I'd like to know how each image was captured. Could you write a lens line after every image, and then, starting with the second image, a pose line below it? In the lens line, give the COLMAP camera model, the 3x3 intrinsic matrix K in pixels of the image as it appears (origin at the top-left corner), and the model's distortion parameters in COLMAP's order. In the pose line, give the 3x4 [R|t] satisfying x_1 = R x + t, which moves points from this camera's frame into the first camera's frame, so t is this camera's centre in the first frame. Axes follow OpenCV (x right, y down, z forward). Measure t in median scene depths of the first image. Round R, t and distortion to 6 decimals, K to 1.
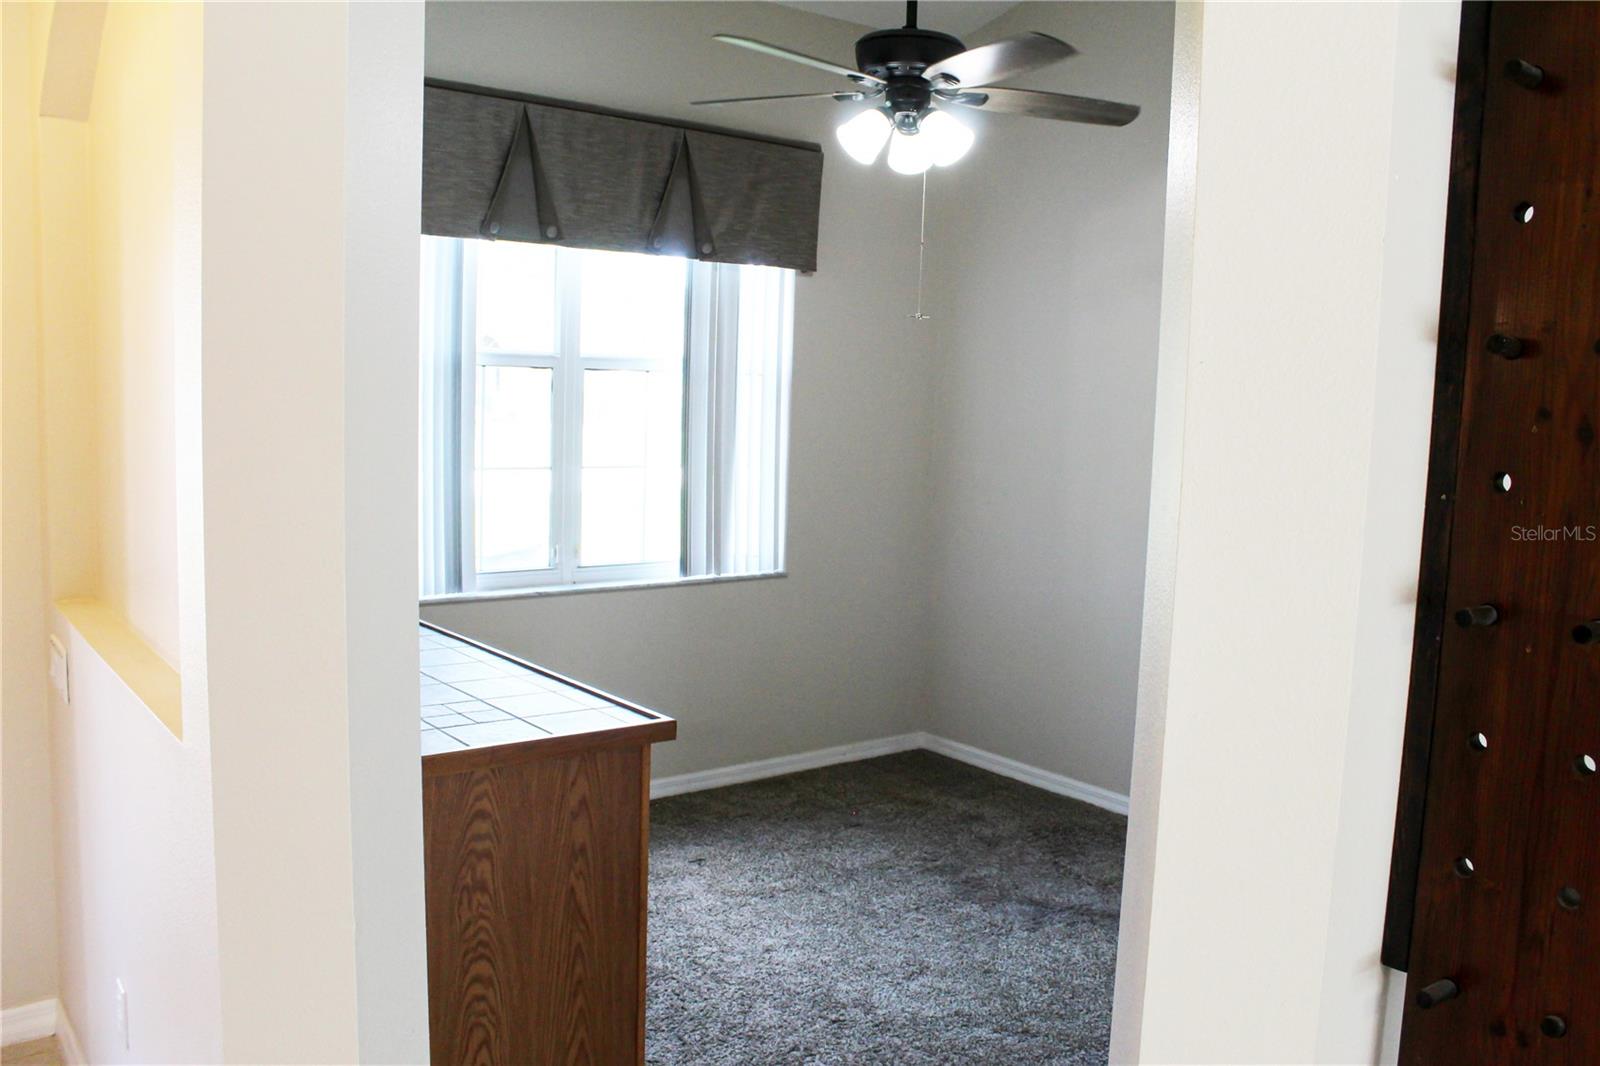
lens RADIAL K [[1339.3, 0, 795.2], [0, 1339.3, 533.6], [0, 0, 1]] dist [-0.095808, 0.013068]
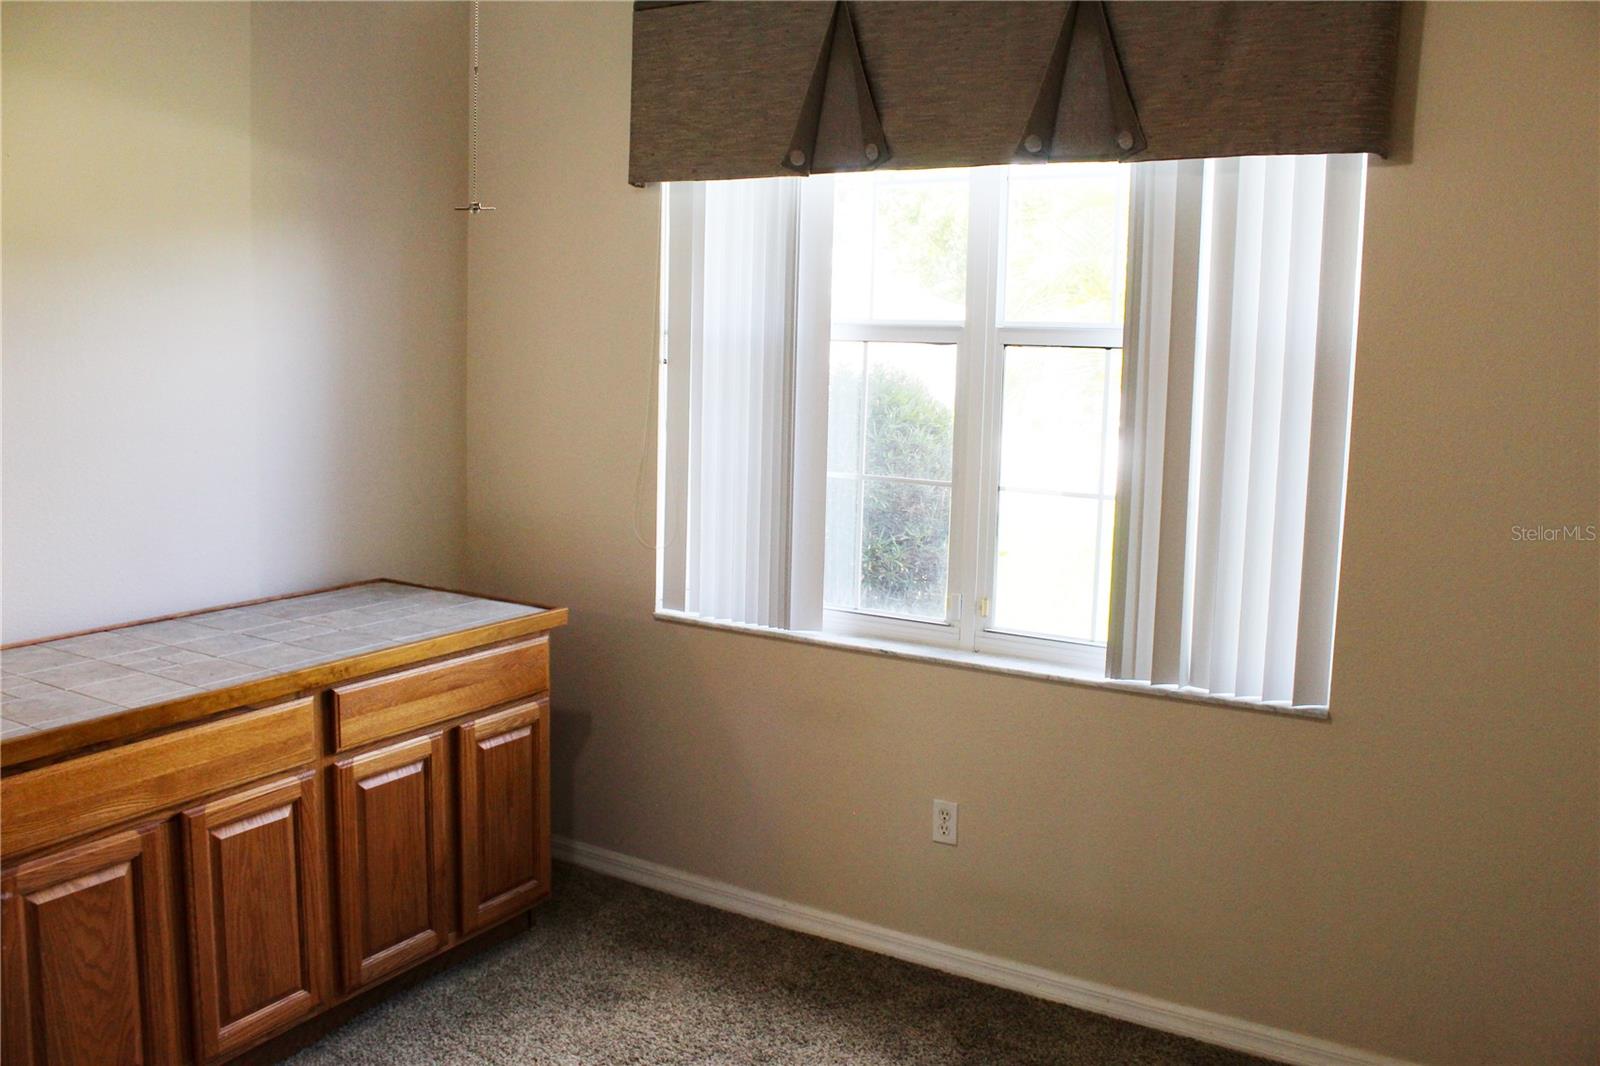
lens RADIAL K [[1339.3, 0, 797.6], [0, 1339.3, 528.2], [0, 0, 1]] dist [-0.095808, 0.013068]
pose [[0.368380, 0.107913, -0.923391, 0.431180], [-0.110400, 0.991290, 0.071805, -0.065293], [0.923097, 0.075490, 0.377085, 0.631353]]
